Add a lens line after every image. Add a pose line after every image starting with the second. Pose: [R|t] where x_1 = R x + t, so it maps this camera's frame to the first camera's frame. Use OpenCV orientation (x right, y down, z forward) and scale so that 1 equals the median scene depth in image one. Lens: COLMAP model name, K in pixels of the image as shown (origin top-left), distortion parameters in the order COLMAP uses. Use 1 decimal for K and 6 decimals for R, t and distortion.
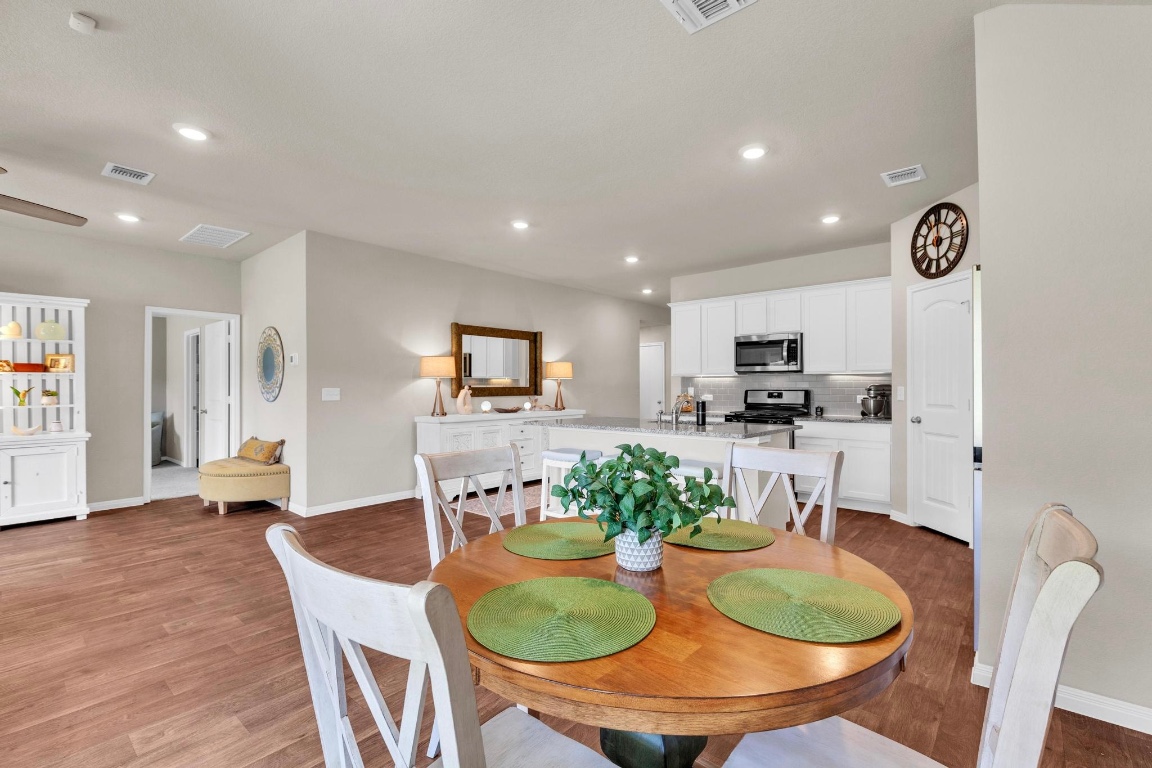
lens RADIAL K [[525.2, 0, 576.0], [0, 525.2, 384.0], [0, 0, 1]] dist [0.010516, -0.000032]
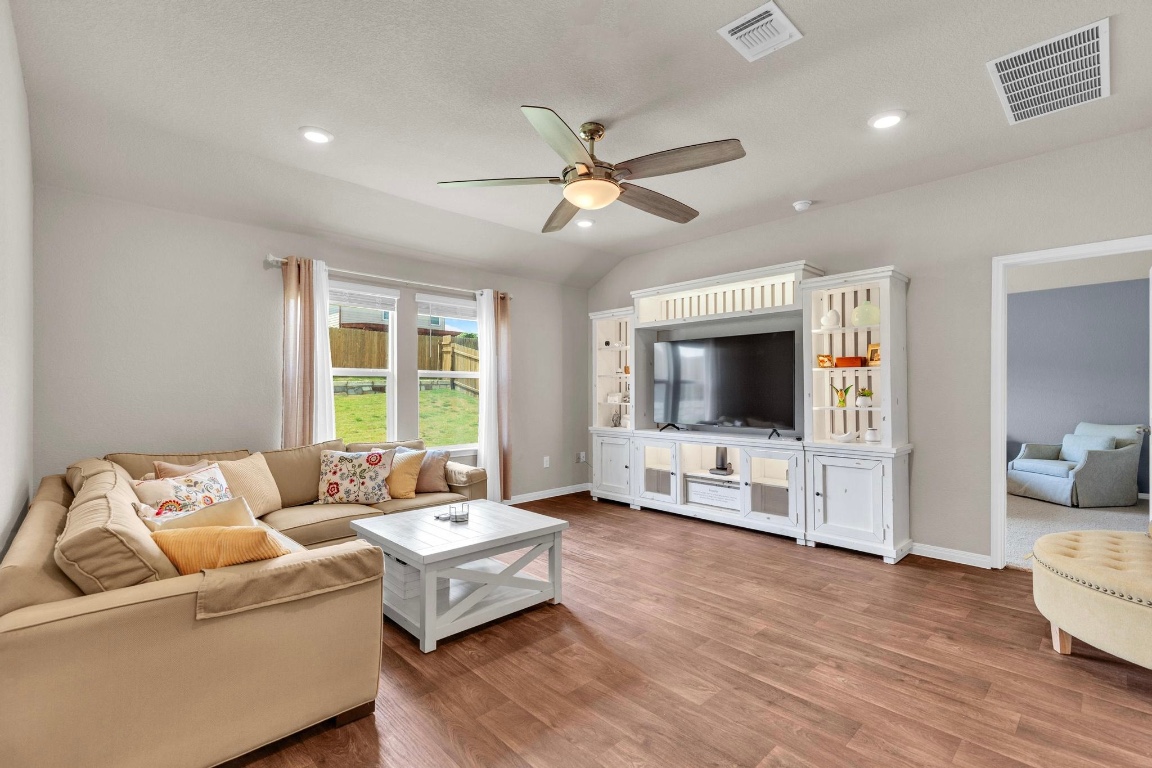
lens RADIAL K [[516.0, 0, 582.9], [0, 516.0, 386.8], [0, 0, 1]] dist [0.008587, -0.000218]
pose [[-0.069989, -0.001054, -0.997547, -0.179262], [0.005814, 0.999982, -0.001465, 0.007098], [0.997531, -0.005902, -0.069981, 0.629292]]
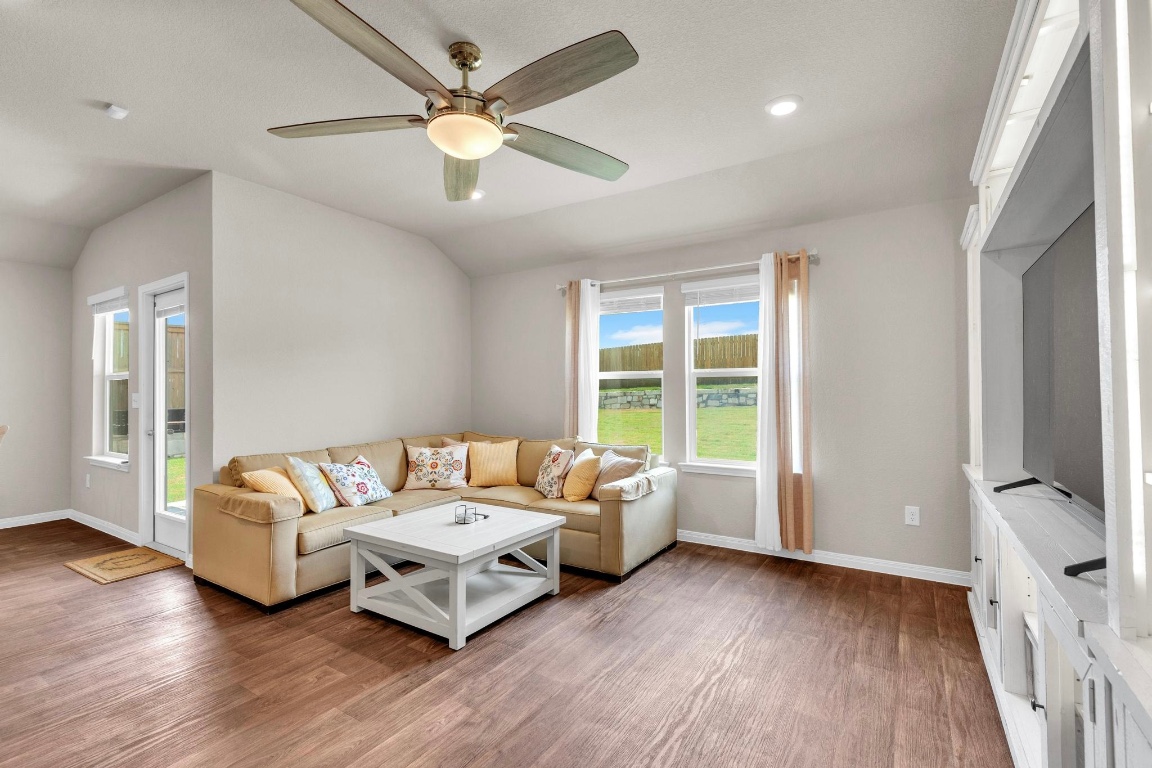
lens RADIAL K [[516.0, 0, 582.9], [0, 516.0, 386.8], [0, 0, 1]] dist [0.008587, -0.000218]
pose [[-0.986516, 0.008653, -0.163435, -0.811684], [0.011371, 0.999812, -0.015703, 0.012236], [0.163268, -0.017350, -0.986429, 1.071266]]
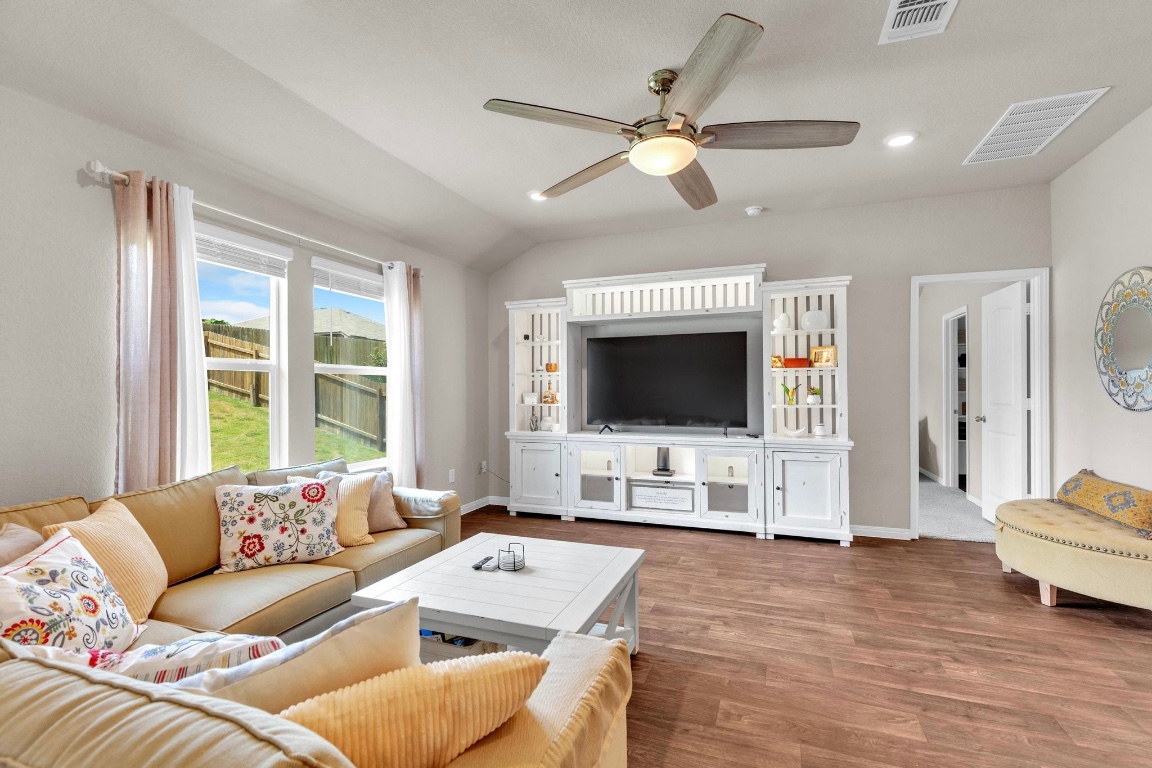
lens RADIAL K [[516.0, 0, 582.9], [0, 516.0, 386.8], [0, 0, 1]] dist [0.008587, -0.000218]
pose [[0.362166, -0.000580, -0.932113, -0.337722], [0.006214, 0.999979, 0.001792, 0.006035], [0.932093, -0.006441, 0.362163, 0.338396]]
